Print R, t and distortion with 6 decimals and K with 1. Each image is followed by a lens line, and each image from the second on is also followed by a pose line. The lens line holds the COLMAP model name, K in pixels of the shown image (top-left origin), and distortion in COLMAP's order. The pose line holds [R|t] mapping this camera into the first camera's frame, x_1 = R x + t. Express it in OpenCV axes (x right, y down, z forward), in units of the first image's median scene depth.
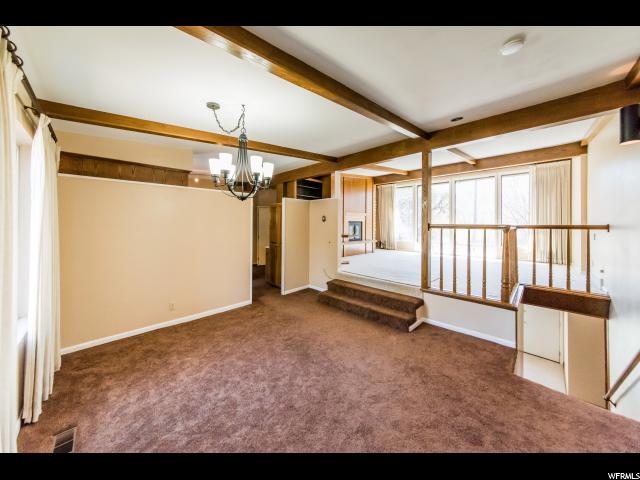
lens RADIAL K [[226.9, 0, 320.9], [0, 226.9, 227.4], [0, 0, 1]] dist [-0.000235, 0.000003]
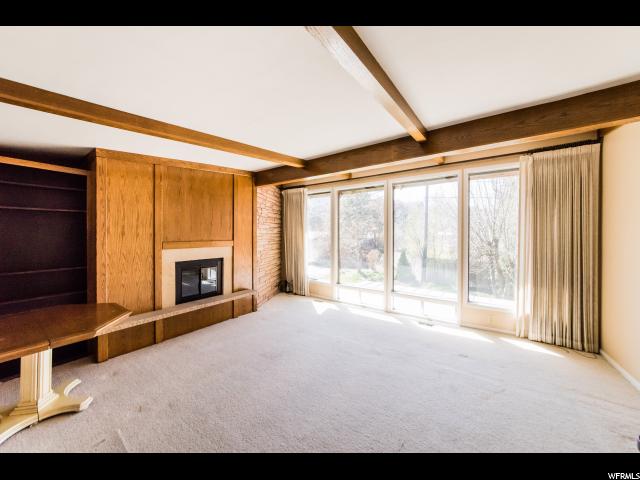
lens RADIAL K [[227.9, 0, 327.2], [0, 227.9, 232.9], [0, 0, 1]] dist [0.000065, 0.000064]
pose [[0.981760, -0.005908, 0.190033, 0.340922], [0.006914, 0.999965, -0.004636, -0.084812], [-0.189999, 0.005865, 0.981767, 0.501687]]
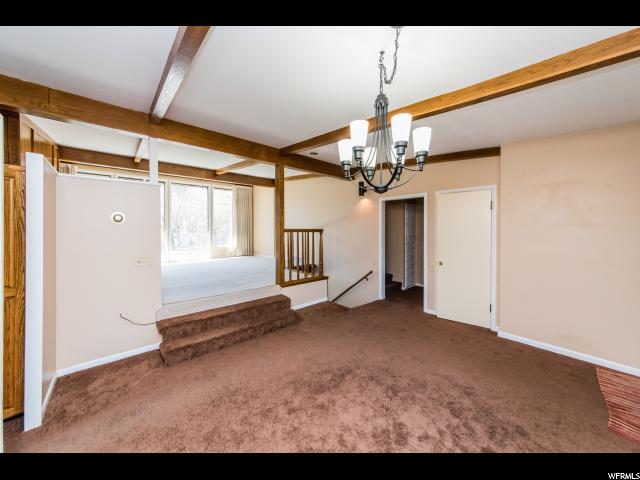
lens RADIAL K [[227.9, 0, 327.2], [0, 227.9, 232.9], [0, 0, 1]] dist [0.000065, 0.000064]
pose [[0.035768, -0.008307, 0.999326, -0.332518], [0.008389, 0.999933, 0.008012, 0.000748], [-0.999325, 0.008097, 0.035835, 0.357055]]
